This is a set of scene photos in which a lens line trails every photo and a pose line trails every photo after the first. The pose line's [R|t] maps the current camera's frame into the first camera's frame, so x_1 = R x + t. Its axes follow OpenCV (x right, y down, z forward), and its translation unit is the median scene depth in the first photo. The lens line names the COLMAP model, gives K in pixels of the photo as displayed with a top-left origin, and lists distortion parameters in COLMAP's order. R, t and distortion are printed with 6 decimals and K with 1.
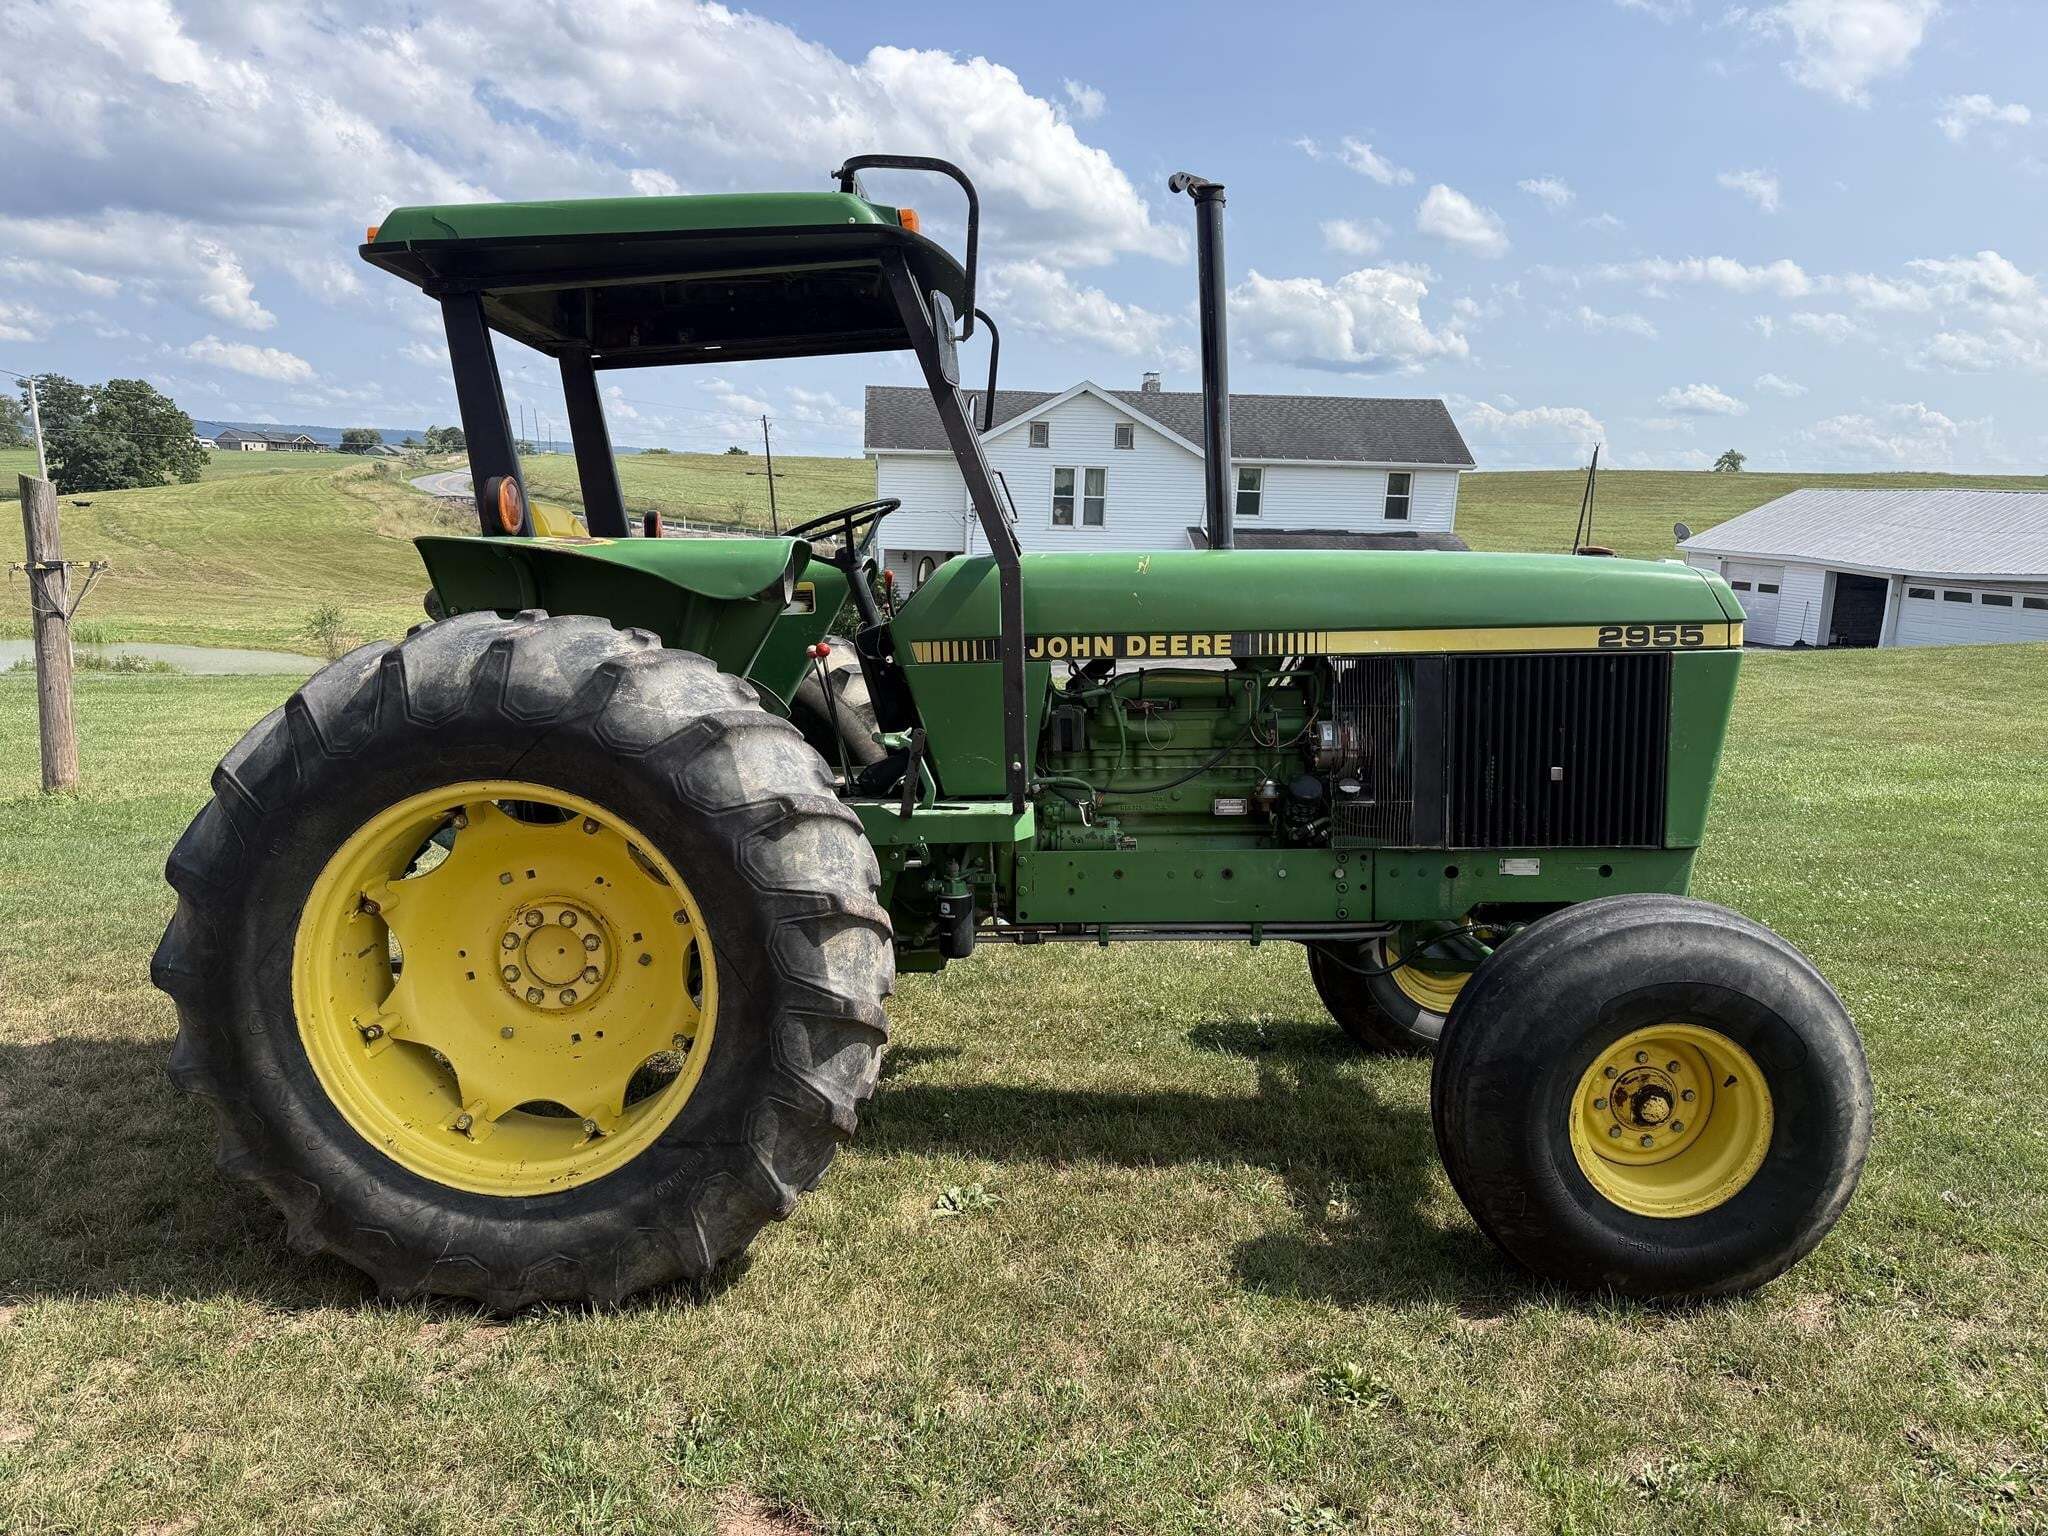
lens RADIAL K [[1448.8, 0, 1016.9], [0, 1448.8, 769.1], [0, 0, 1]] dist [0.021322, -0.022666]
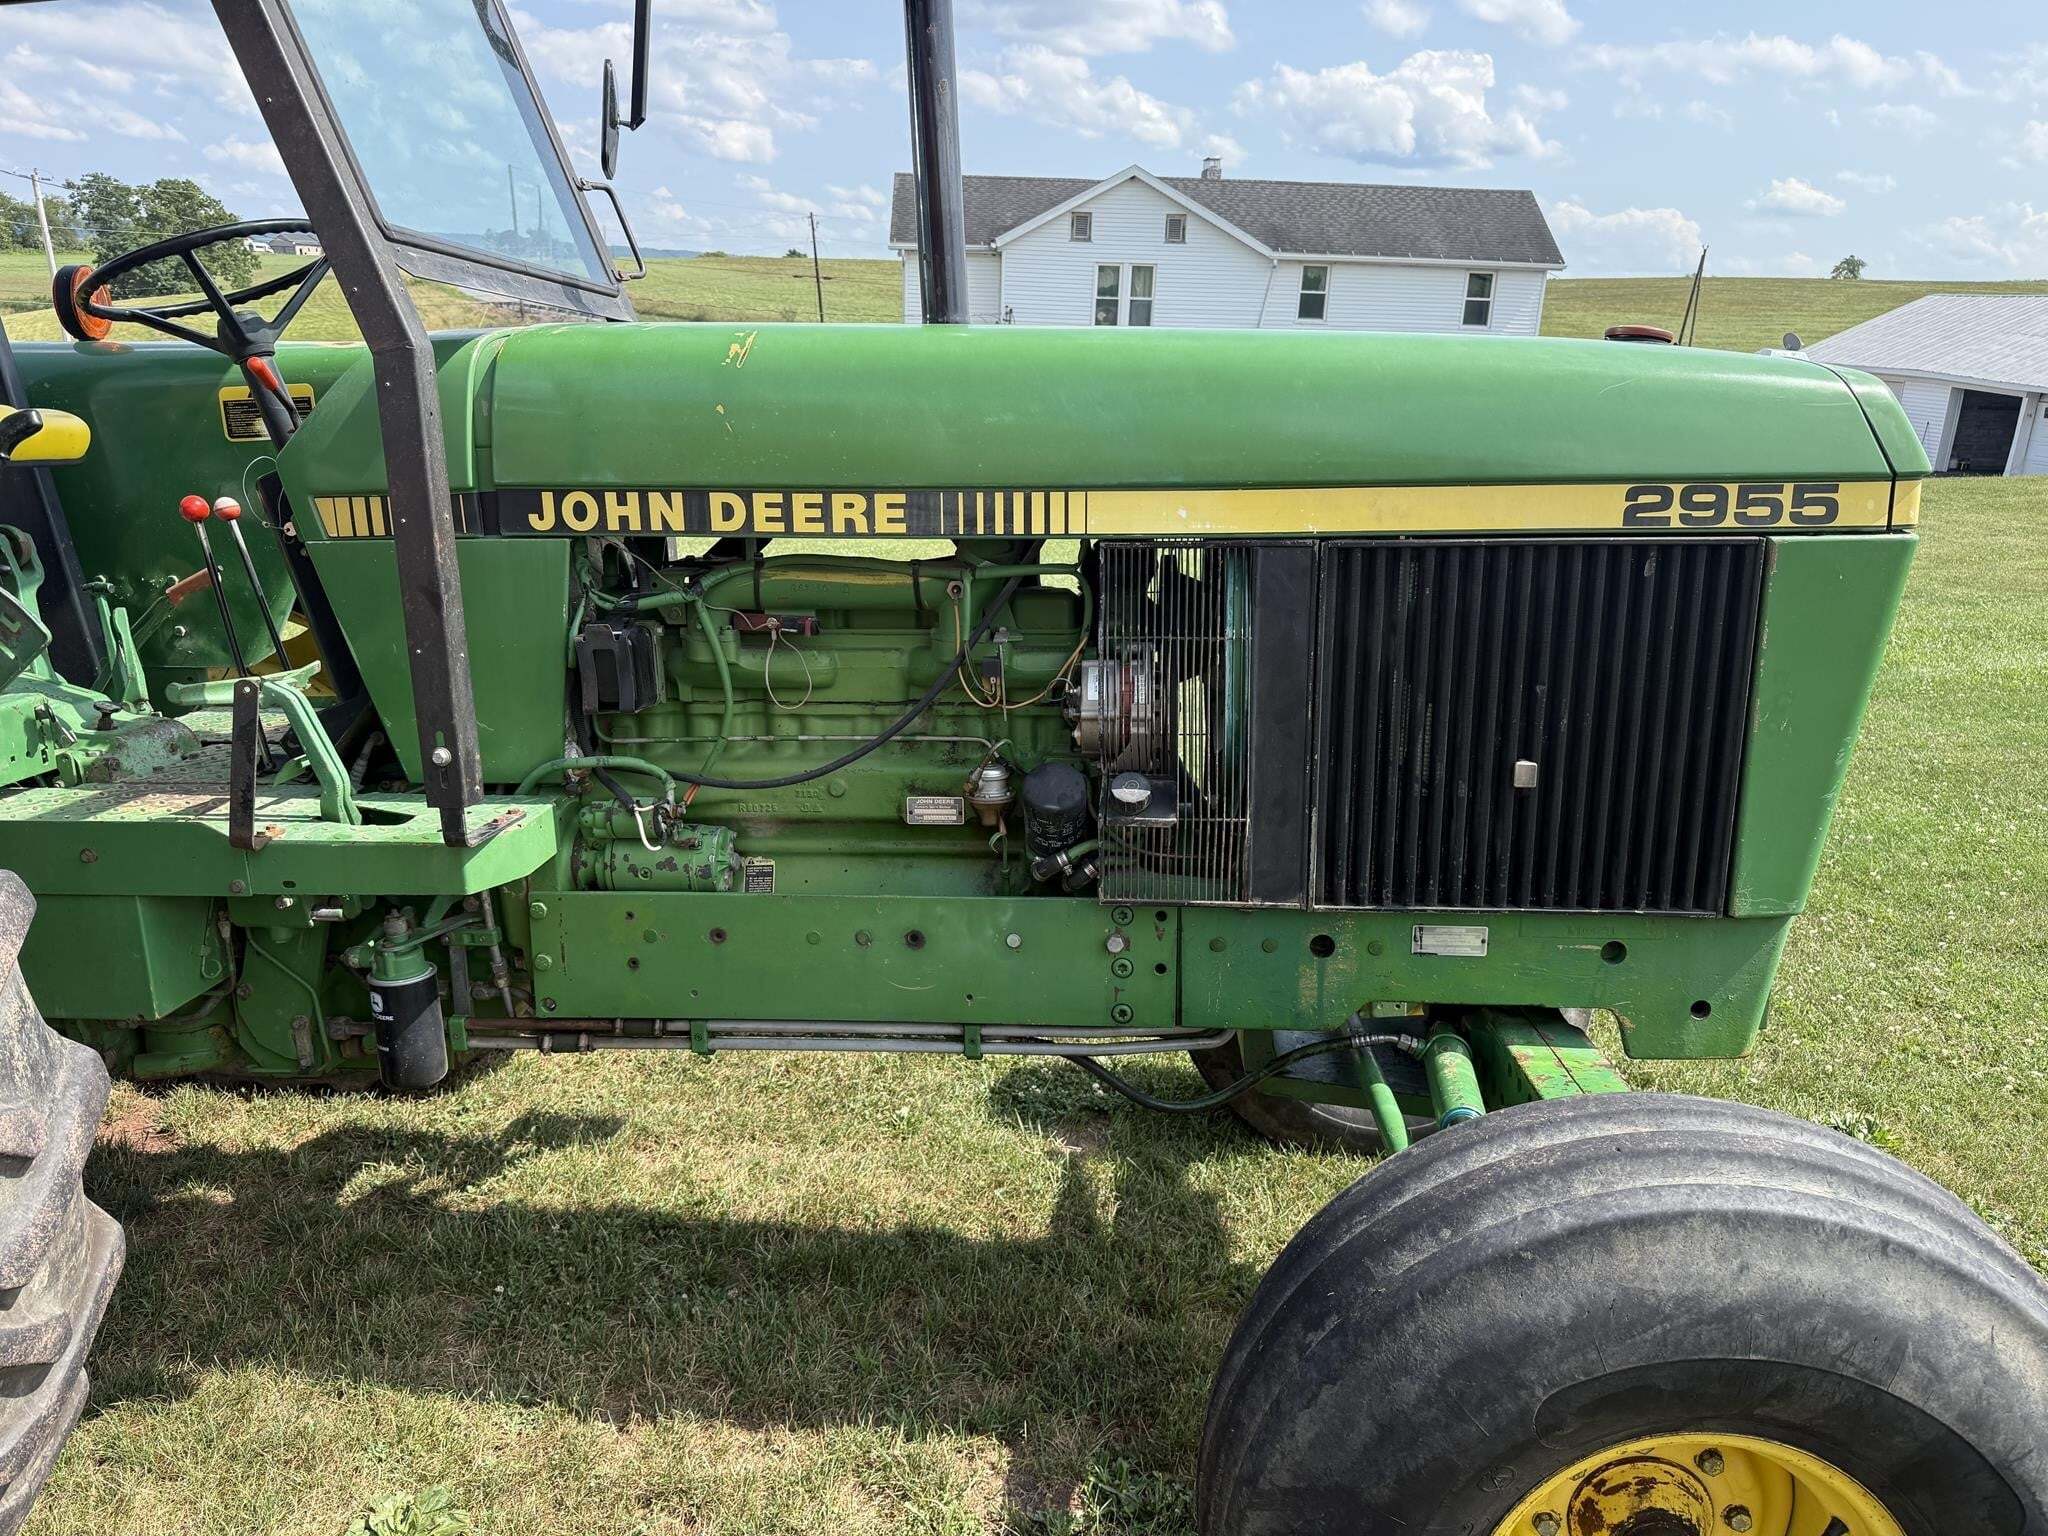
lens RADIAL K [[1459.4, 0, 1024.0], [0, 1459.4, 768.0], [0, 0, 1]] dist [0.003246, -0.006132]
pose [[0.999038, 0.015203, -0.041127, 0.210554], [-0.010096, 0.992521, 0.121657, -0.058778], [0.042669, -0.121125, 0.991720, 0.470183]]
